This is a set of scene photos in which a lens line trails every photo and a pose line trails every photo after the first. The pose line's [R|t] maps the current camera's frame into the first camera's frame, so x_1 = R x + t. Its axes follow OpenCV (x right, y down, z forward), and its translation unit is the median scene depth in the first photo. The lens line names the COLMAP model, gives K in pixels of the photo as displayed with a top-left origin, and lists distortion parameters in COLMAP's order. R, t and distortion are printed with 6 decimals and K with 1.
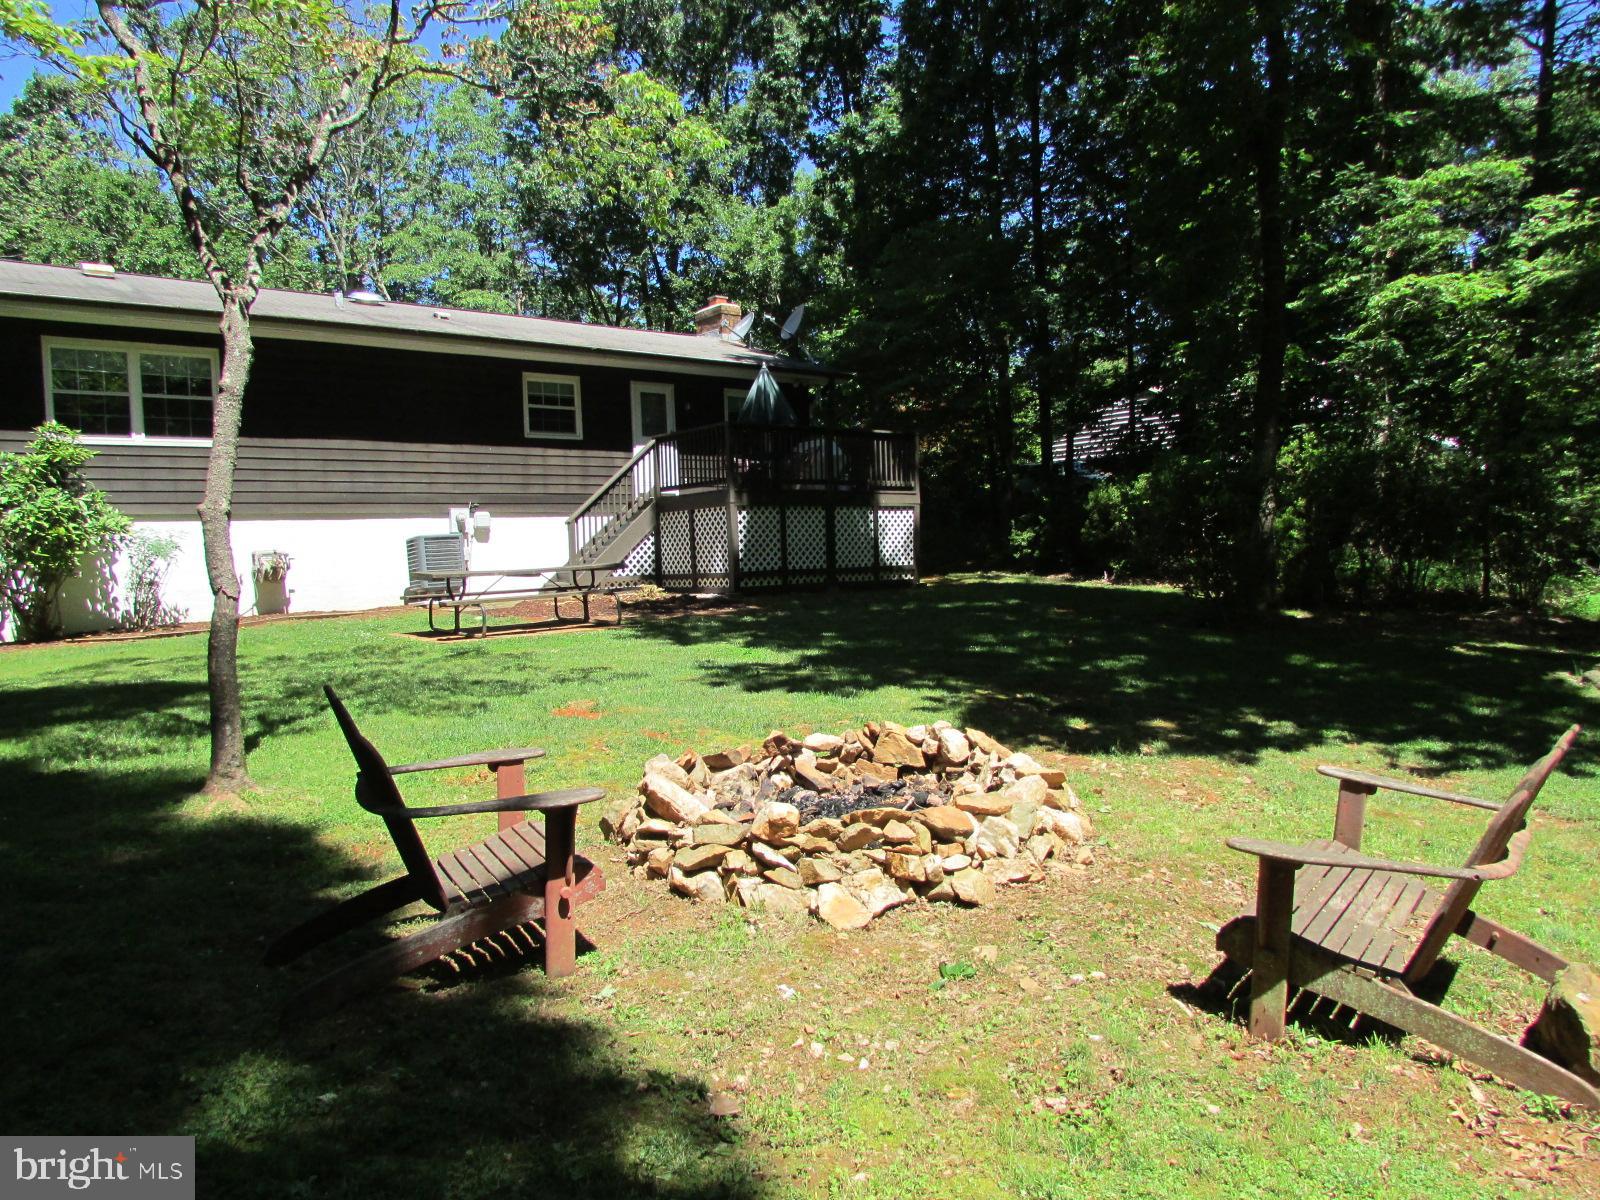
lens RADIAL K [[1140.9, 0, 776.2], [0, 1140.9, 567.7], [0, 0, 1]] dist [-0.008063, 0.001237]
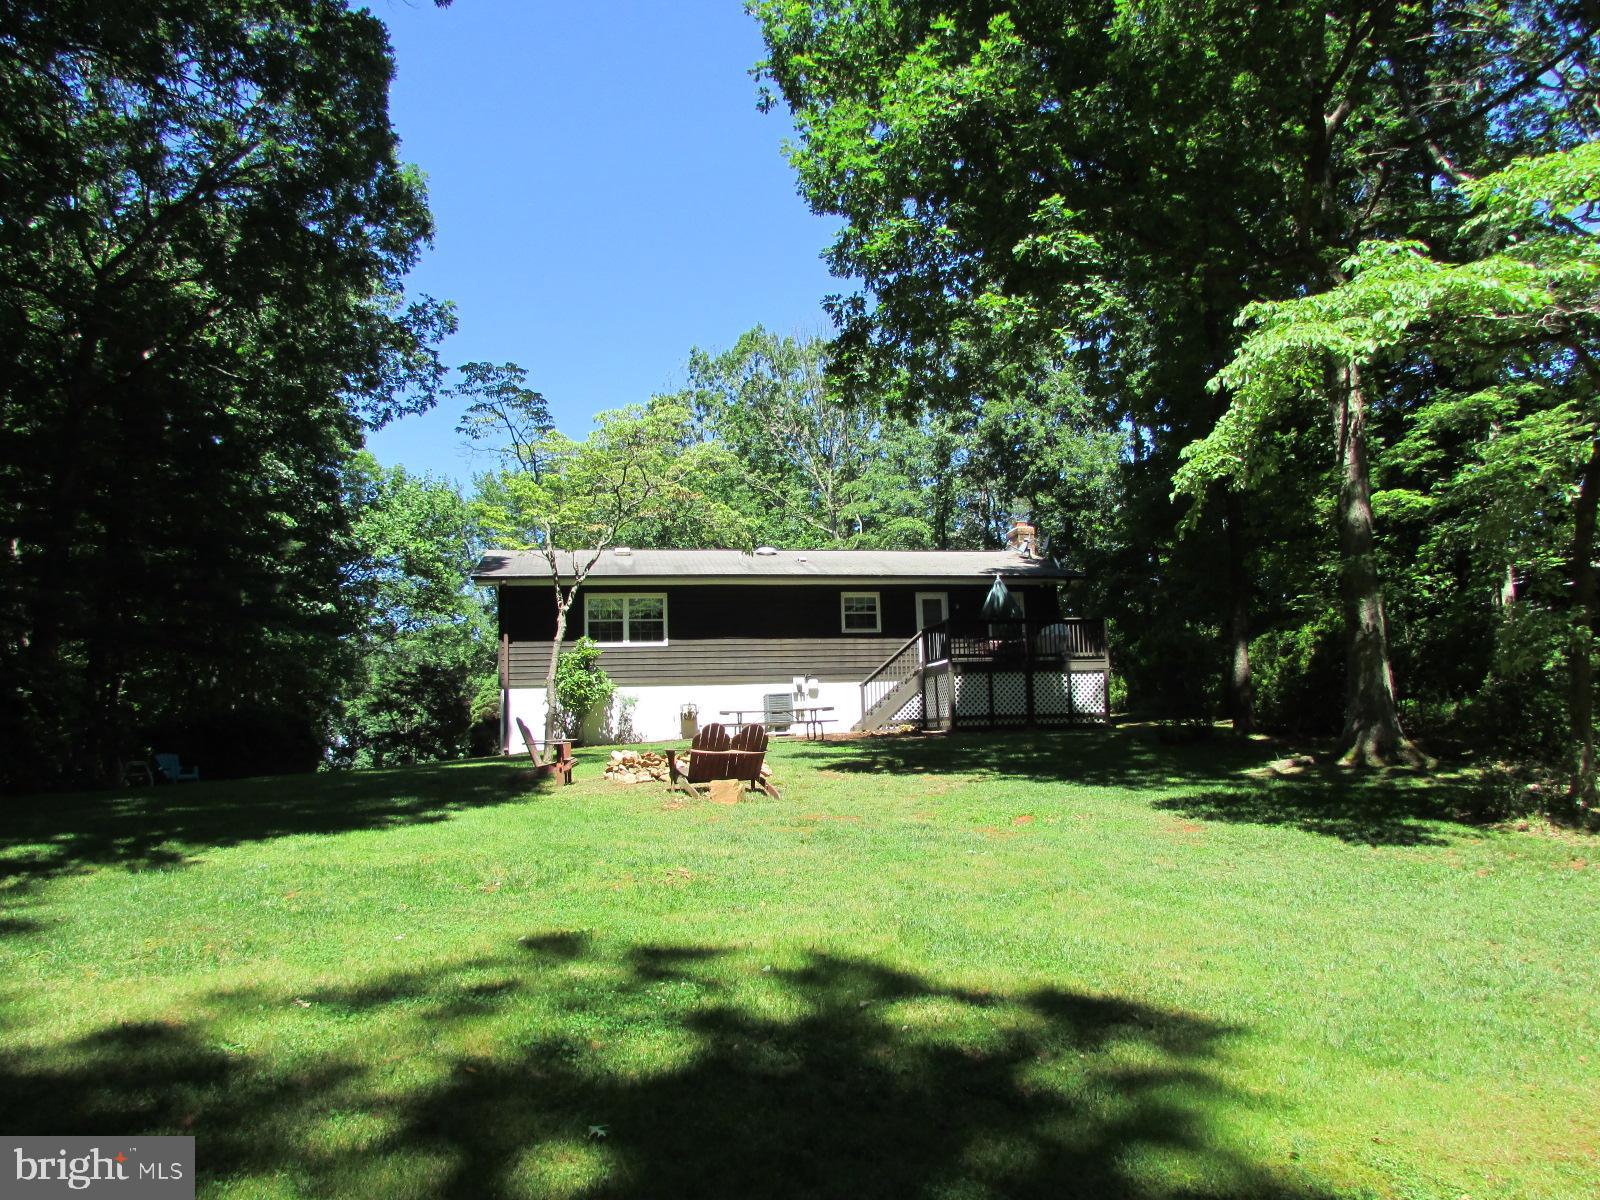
lens RADIAL K [[1113.4, 0, 768.7], [0, 1113.4, 577.8], [0, 0, 1]] dist [-0.008333, 0.005514]
pose [[0.874550, -0.061788, -0.480984, 0.456193], [-0.009283, 0.989535, -0.143997, 0.036219], [0.484847, 0.130398, 0.864823, -0.419543]]
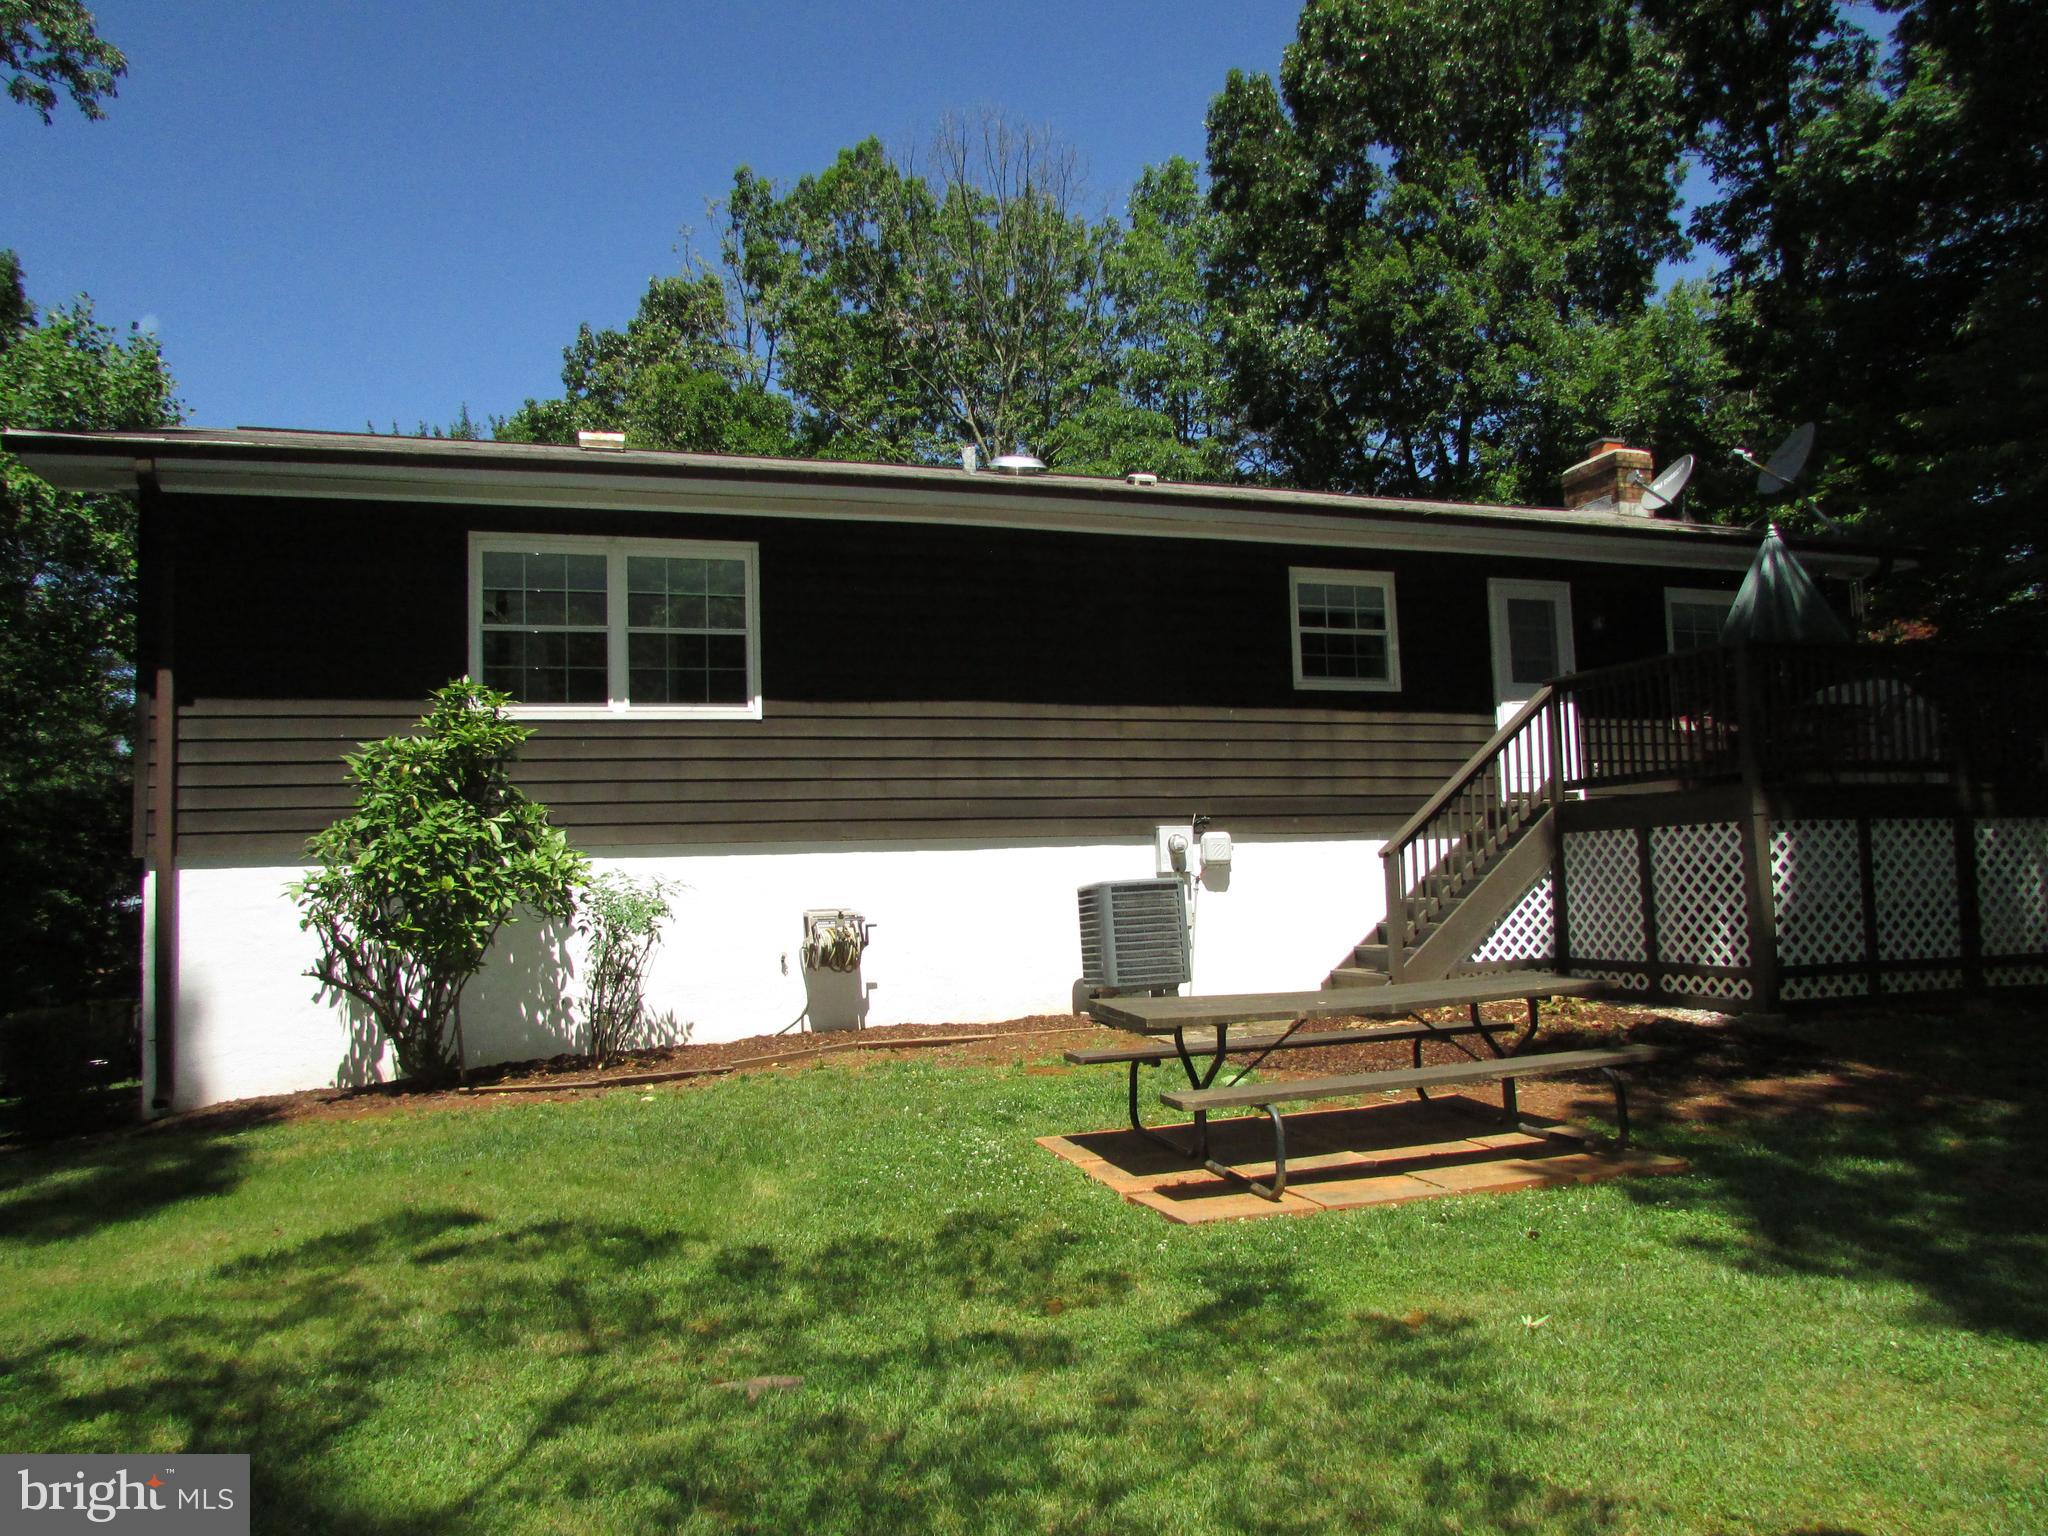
lens RADIAL K [[1448.3, 0, 1029.2], [0, 1448.3, 806.3], [0, 0, 1]] dist [-0.075867, -0.000322]
pose [[0.941665, -0.006342, -0.336492, -0.114996], [-0.010057, 0.998846, -0.046969, -0.028861], [0.336402, 0.047613, 0.940514, 0.345487]]
